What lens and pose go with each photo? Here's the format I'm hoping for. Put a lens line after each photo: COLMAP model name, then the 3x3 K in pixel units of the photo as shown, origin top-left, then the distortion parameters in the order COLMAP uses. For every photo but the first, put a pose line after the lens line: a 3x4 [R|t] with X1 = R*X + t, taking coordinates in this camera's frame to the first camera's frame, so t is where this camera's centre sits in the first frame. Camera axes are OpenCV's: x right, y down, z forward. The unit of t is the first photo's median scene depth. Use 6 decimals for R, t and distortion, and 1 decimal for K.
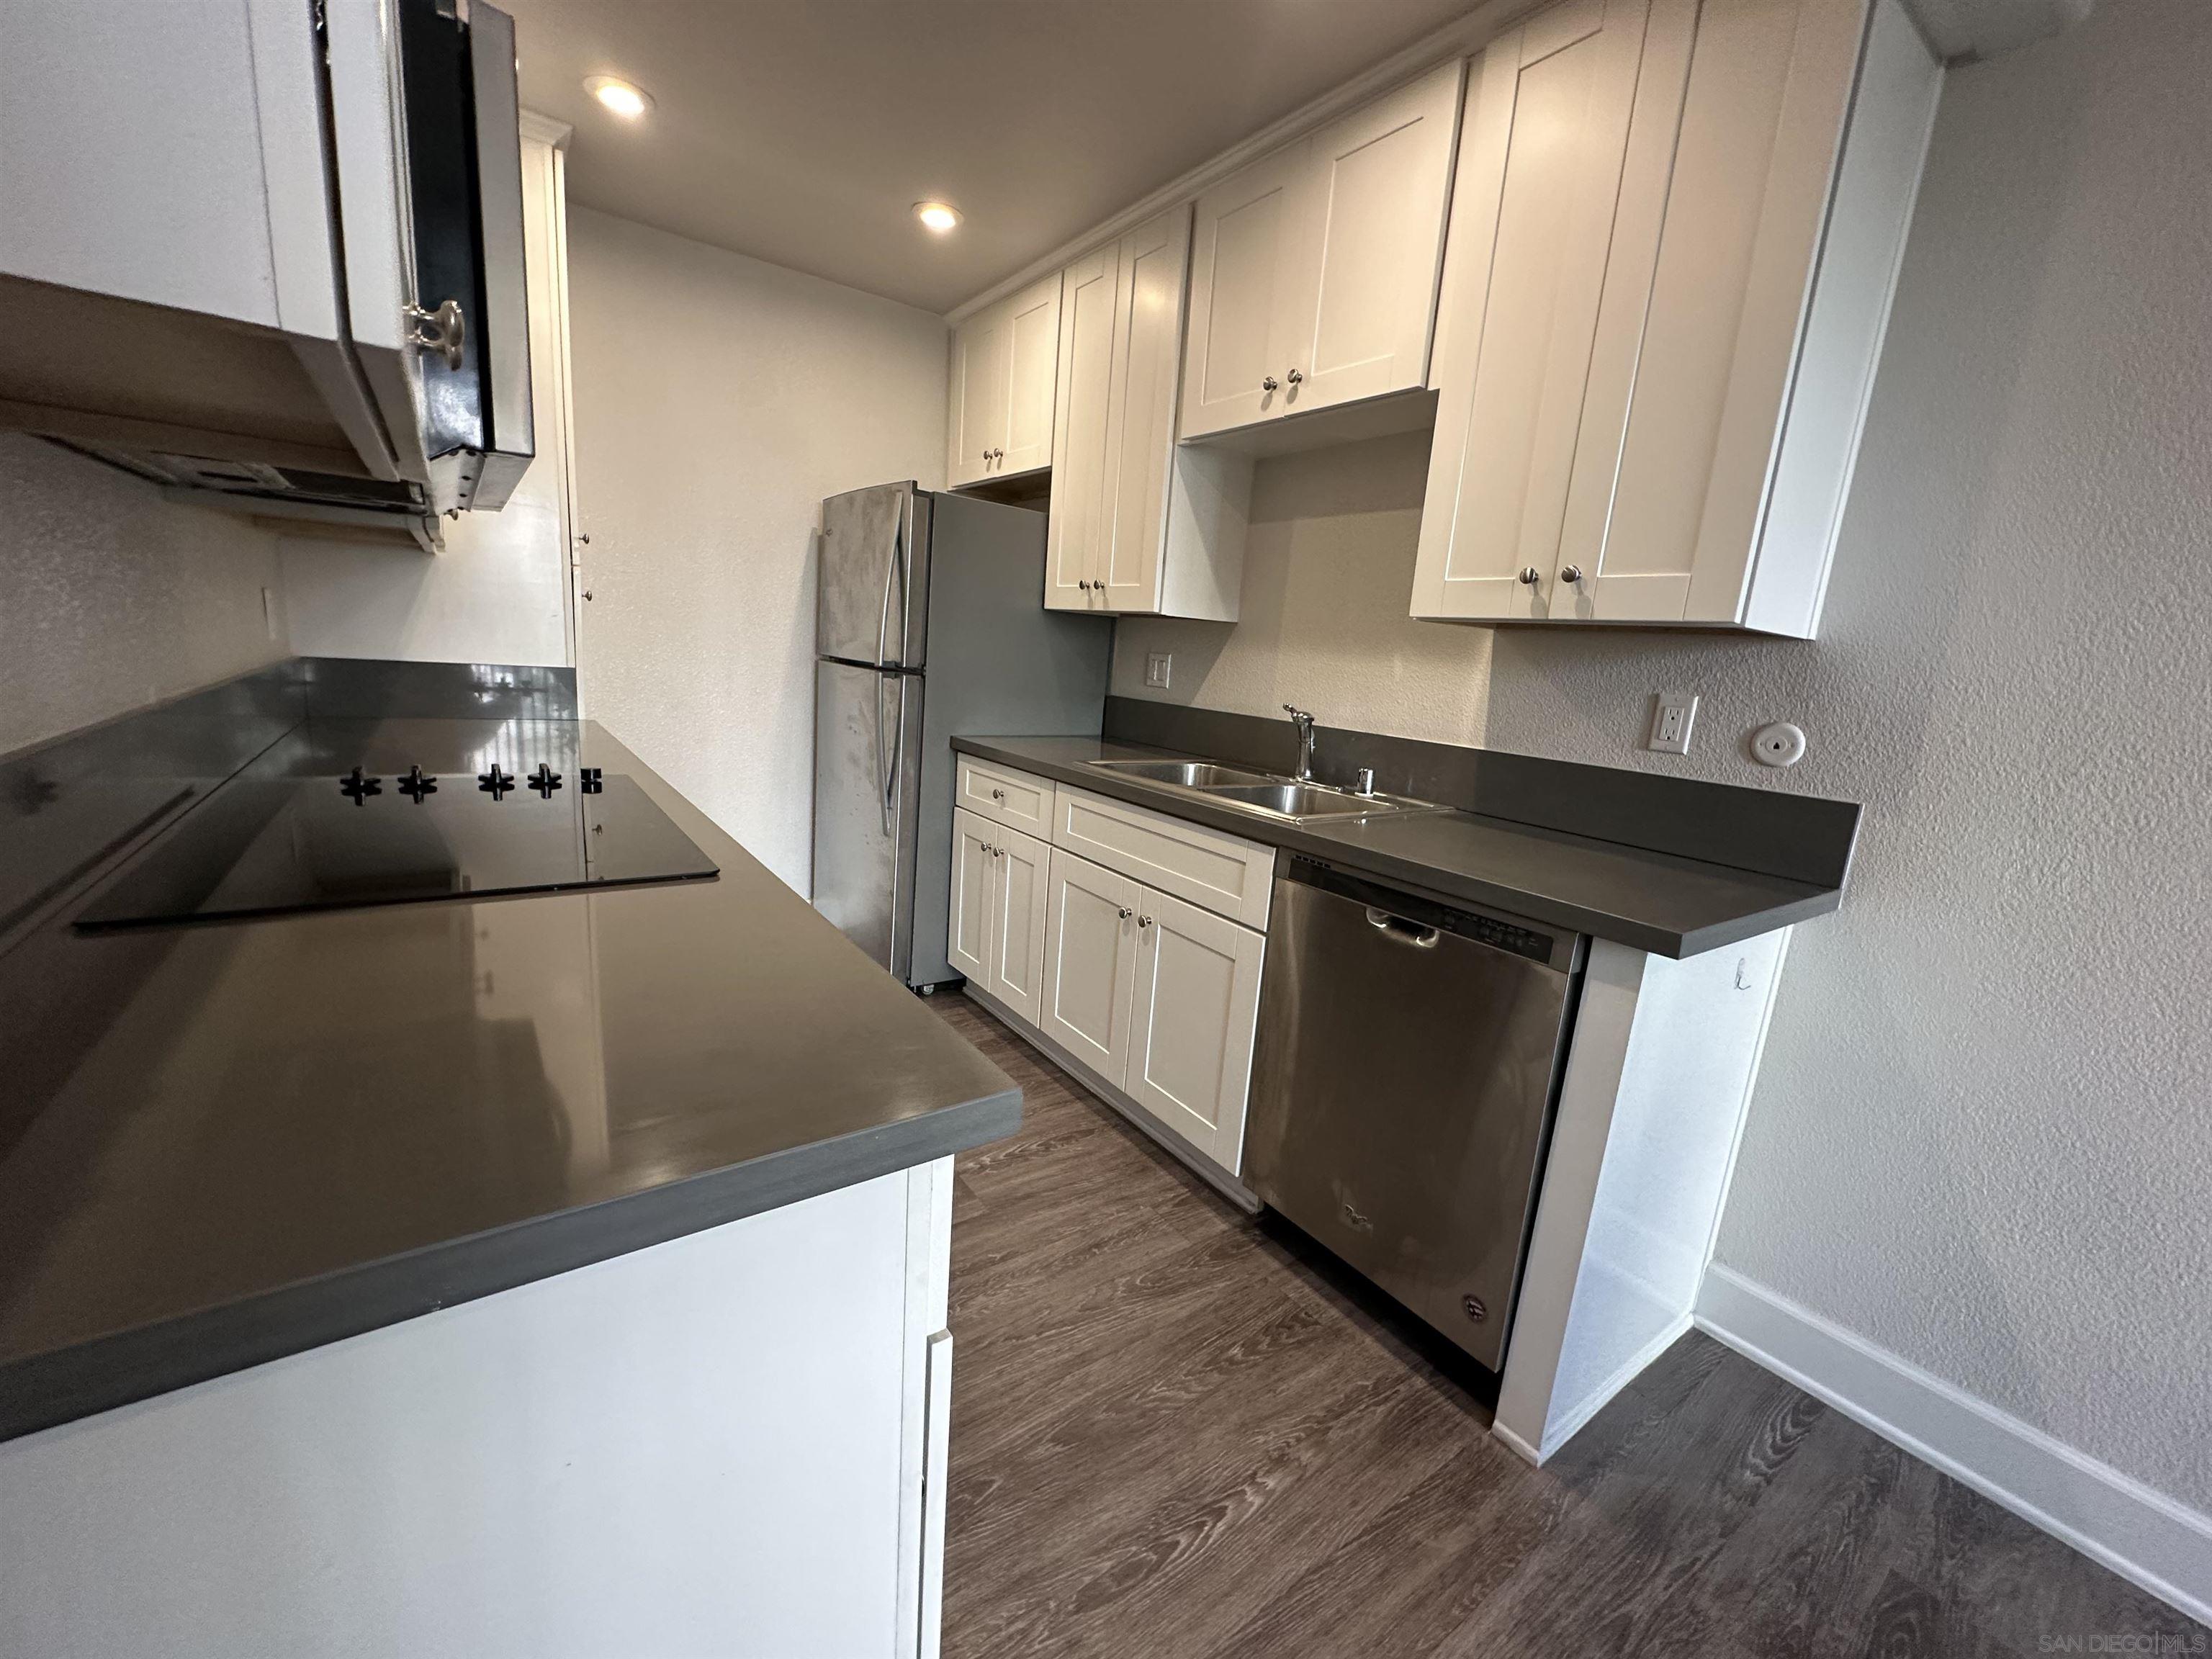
lens RADIAL K [[883.2, 0, 1105.2], [0, 883.2, 826.5], [0, 0, 1]] dist [0.001413, 0.000086]
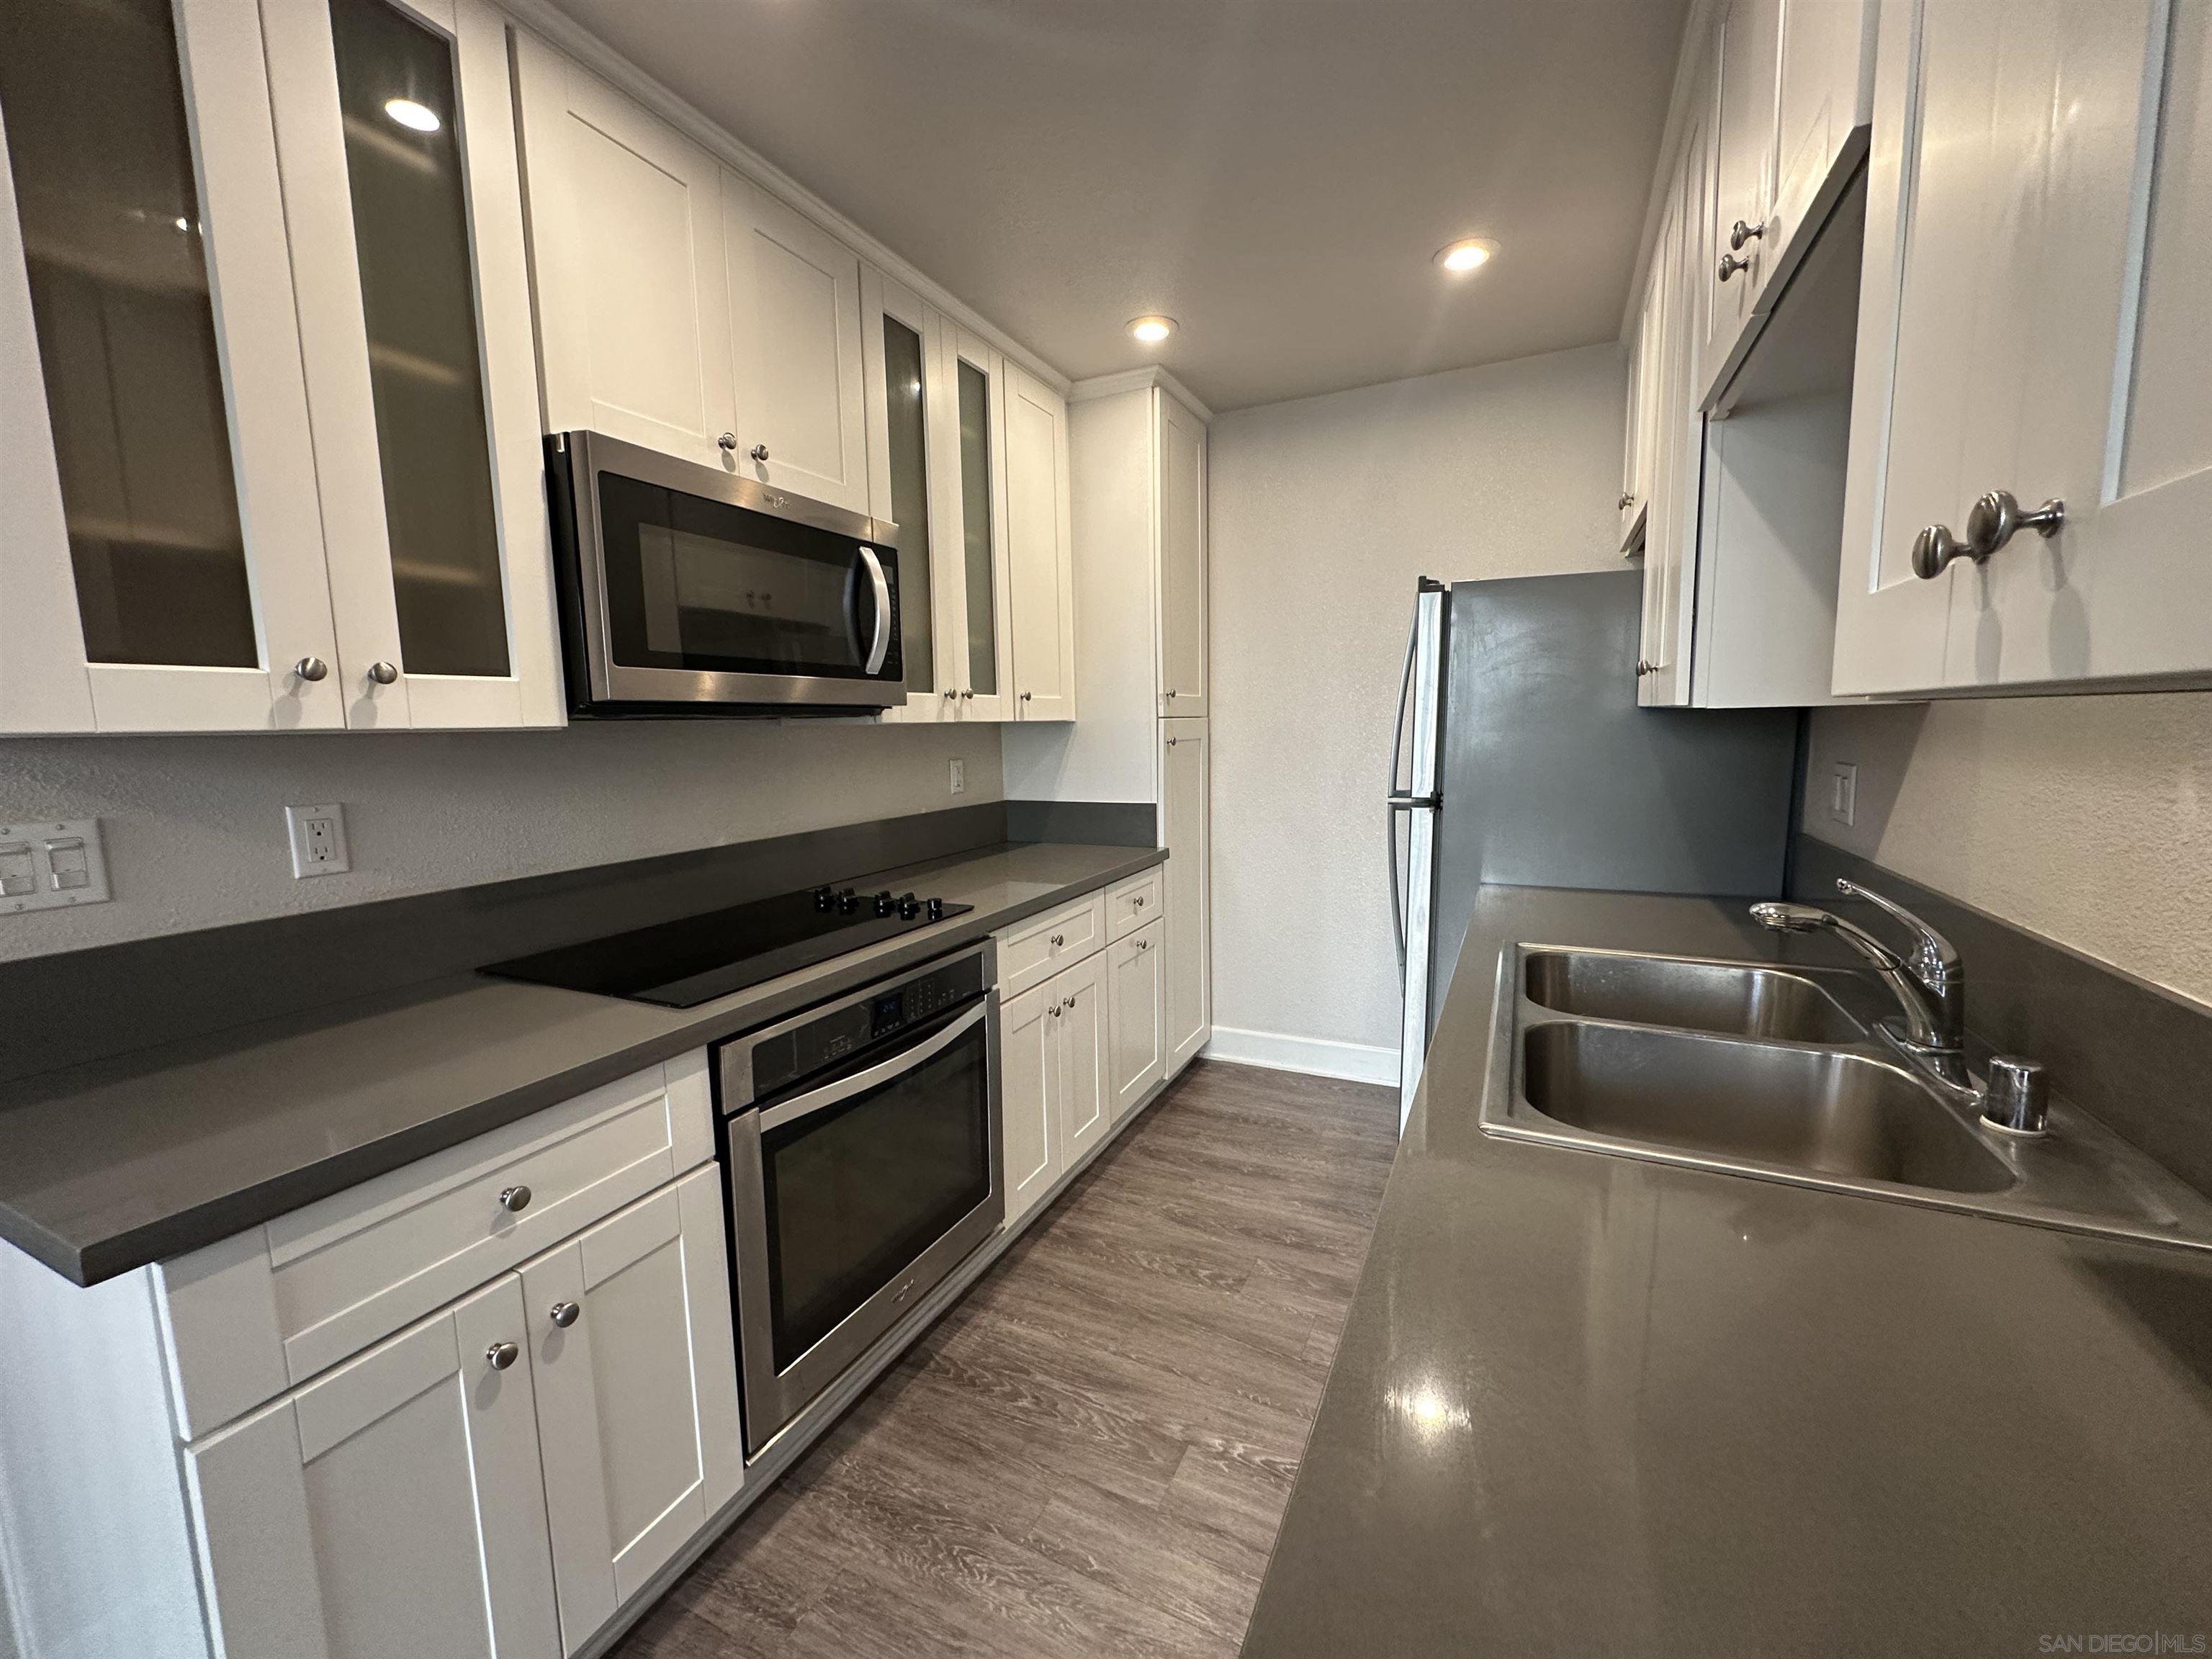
lens RADIAL K [[883.2, 0, 1103.9], [0, 883.2, 829.2], [0, 0, 1]] dist [0.001413, 0.000086]
pose [[0.476218, 0.019192, -0.879118, 0.358431], [-0.117616, 0.992168, -0.042053, -0.082670], [0.871426, 0.123425, 0.474746, 0.358047]]
